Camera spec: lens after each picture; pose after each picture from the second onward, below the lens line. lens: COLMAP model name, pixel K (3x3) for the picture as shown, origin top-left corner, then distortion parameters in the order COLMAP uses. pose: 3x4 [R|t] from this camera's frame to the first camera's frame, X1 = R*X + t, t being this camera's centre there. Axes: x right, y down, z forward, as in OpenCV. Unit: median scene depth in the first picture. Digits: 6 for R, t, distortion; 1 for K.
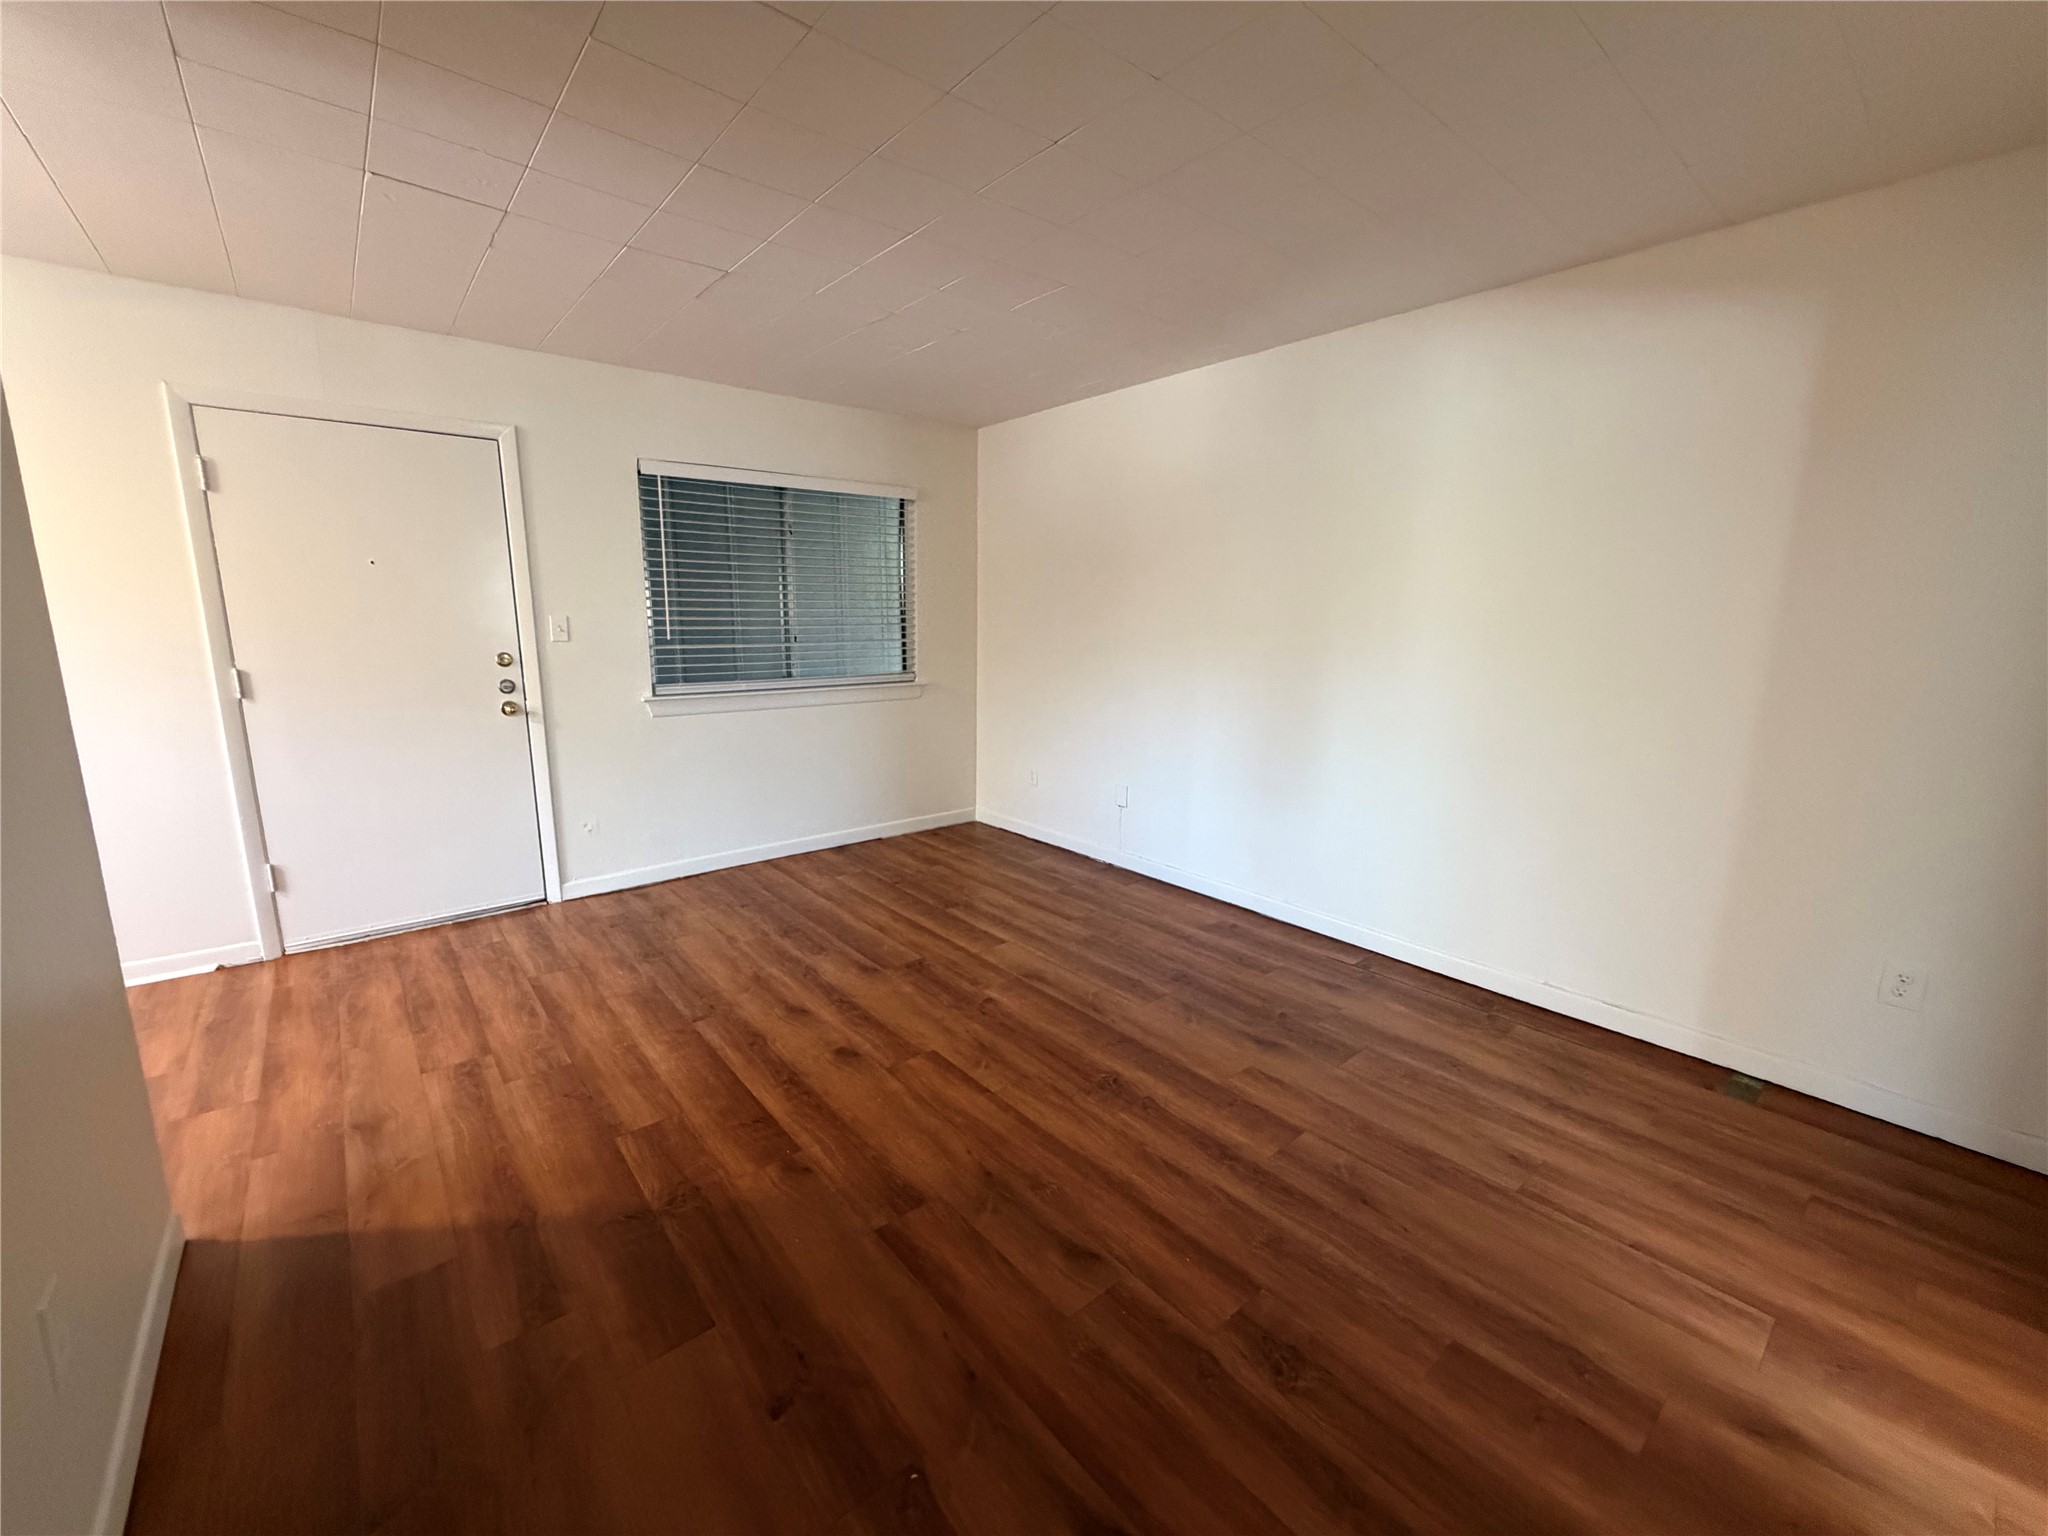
lens RADIAL K [[819.4, 0, 1026.8], [0, 819.4, 768.2], [0, 0, 1]] dist [-0.001386, 0.000677]
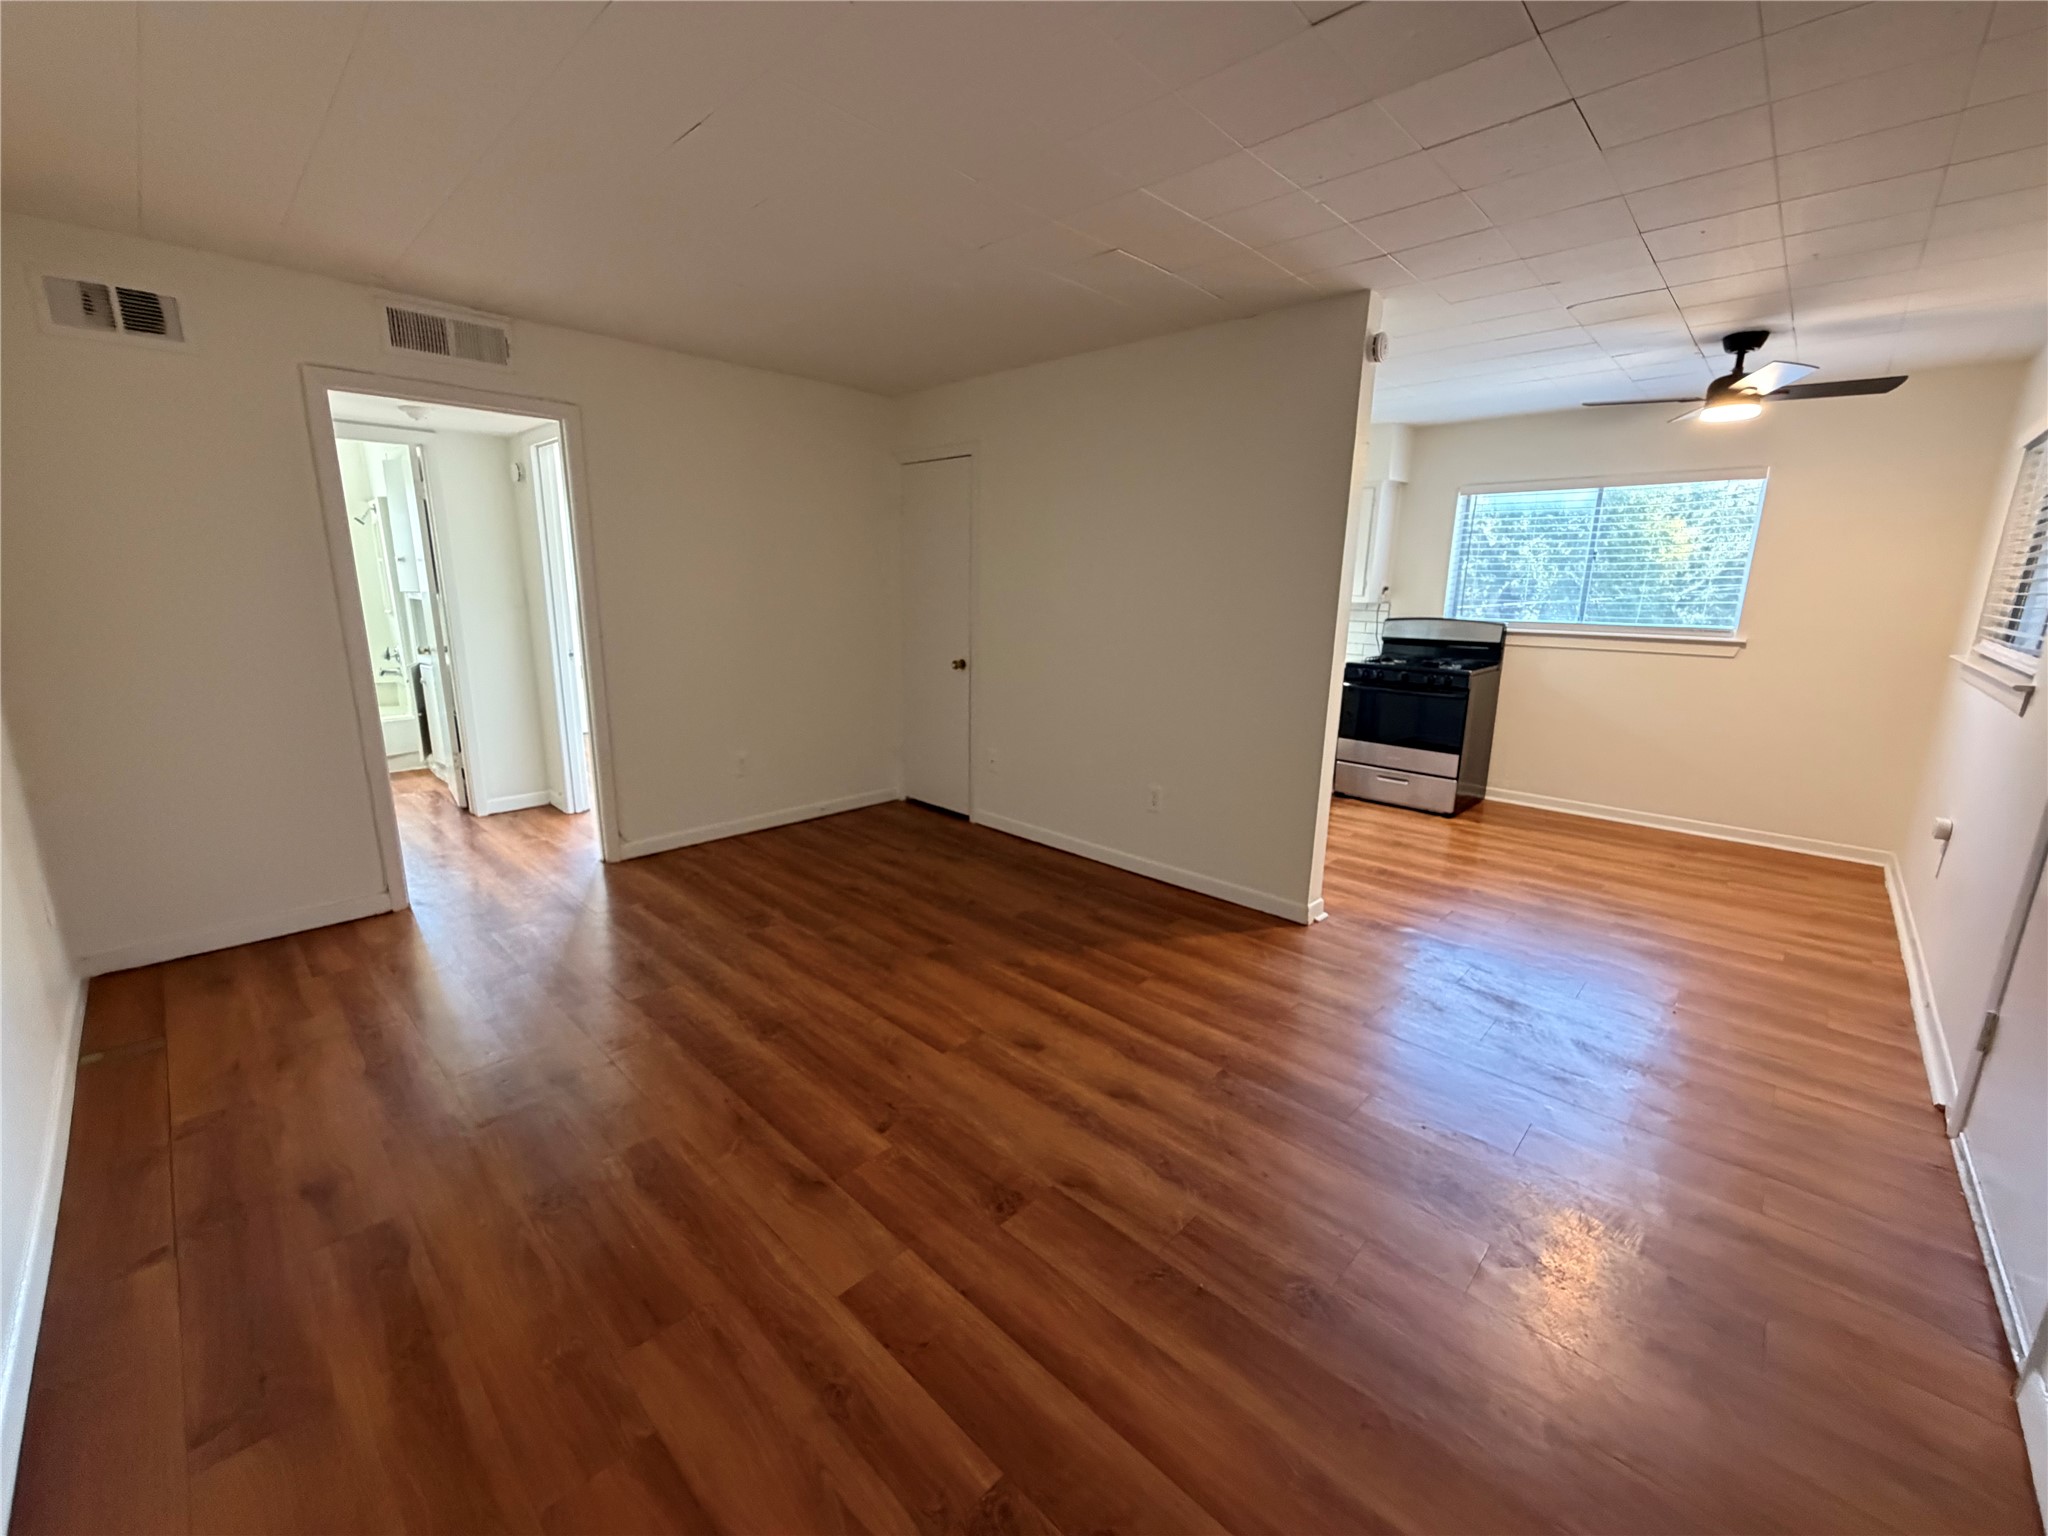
lens RADIAL K [[819.4, 0, 1024.8], [0, 819.4, 758.6], [0, 0, 1]] dist [-0.001386, 0.000677]
pose [[-0.993932, -0.002419, -0.109971, -0.107213], [-0.045711, 0.918431, 0.392932, -0.370006], [0.100050, 0.395575, -0.912968, 1.829731]]
